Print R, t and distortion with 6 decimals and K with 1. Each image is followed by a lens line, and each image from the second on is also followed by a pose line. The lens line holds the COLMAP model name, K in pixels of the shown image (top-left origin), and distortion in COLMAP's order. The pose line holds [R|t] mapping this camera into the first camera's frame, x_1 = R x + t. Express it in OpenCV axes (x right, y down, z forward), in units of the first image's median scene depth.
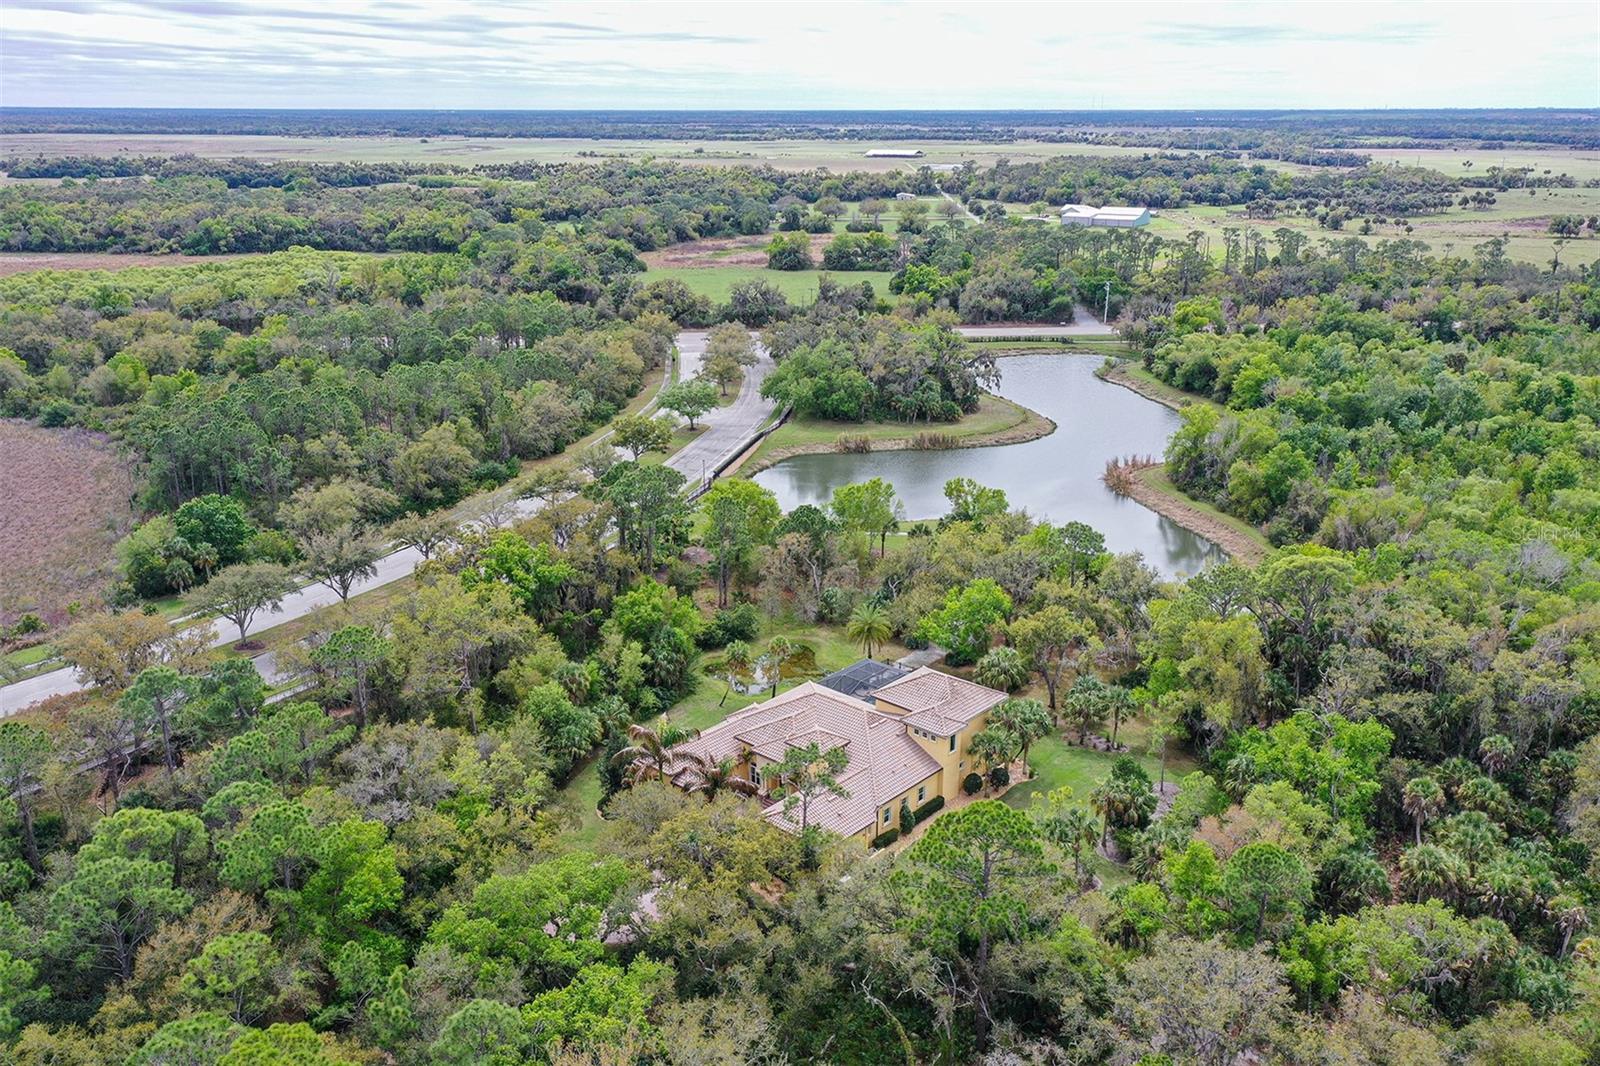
lens RADIAL K [[1301.0, 0, 810.3], [0, 1301.0, 538.4], [0, 0, 1]] dist [0.018298, -0.000976]
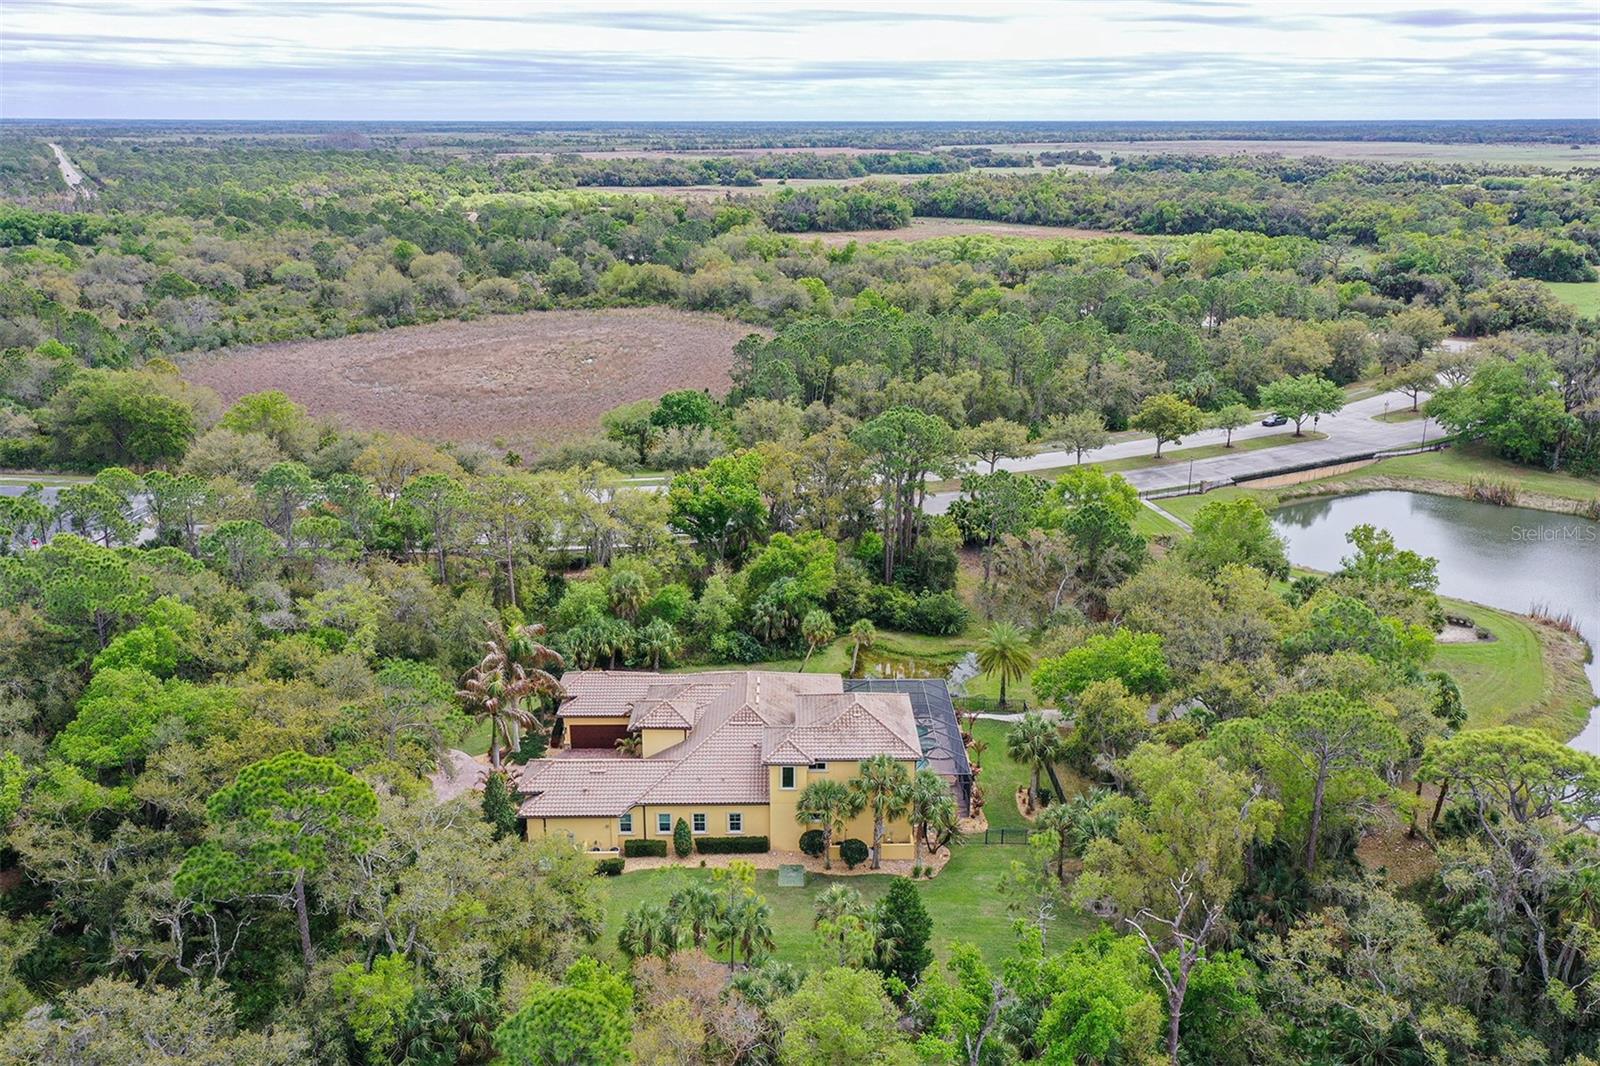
lens RADIAL K [[1301.0, 0, 804.6], [0, 1301.0, 526.4], [0, 0, 1]] dist [0.018298, -0.000976]
pose [[0.676552, 0.219538, -0.702909, 0.453012], [-0.231414, 0.969554, 0.080082, -0.035569], [0.699089, 0.108483, 0.706757, 0.328913]]
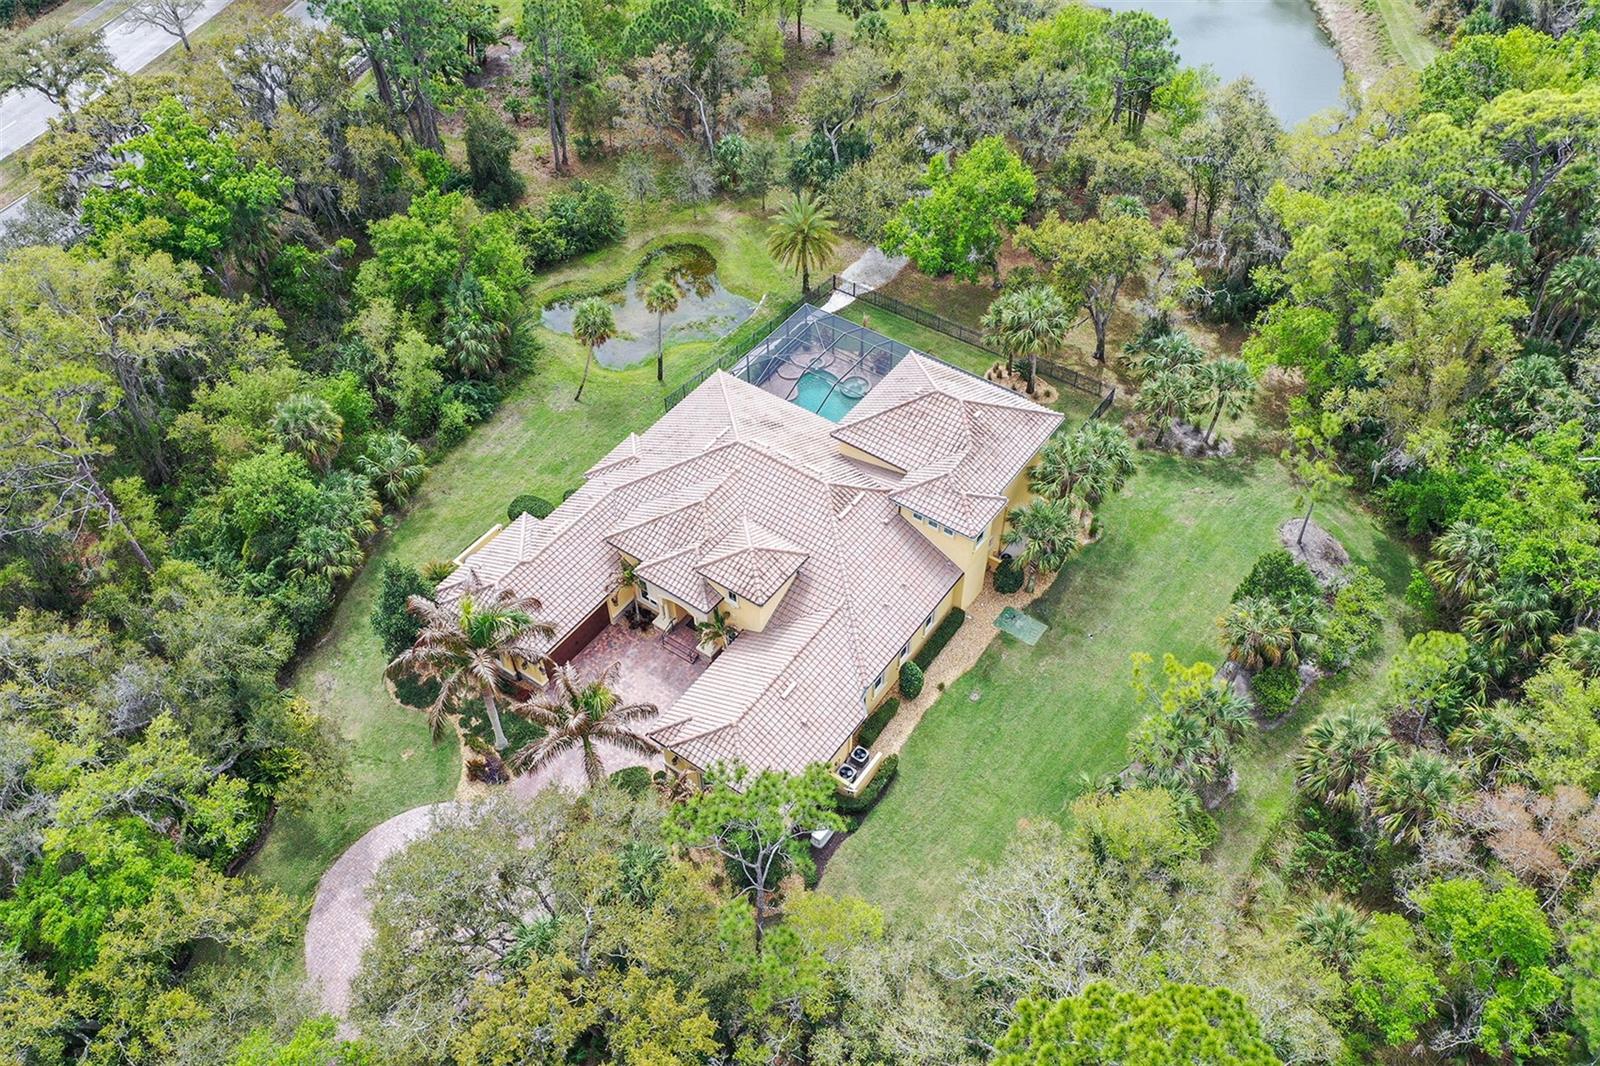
lens RADIAL K [[1301.0, 0, 798.0], [0, 1301.0, 532.4], [0, 0, 1]] dist [0.018298, -0.000976]
pose [[0.994833, -0.083352, 0.057964, -0.004279], [0.046381, 0.881002, 0.470834, -0.088401], [-0.090312, -0.465713, 0.880315, 0.359129]]
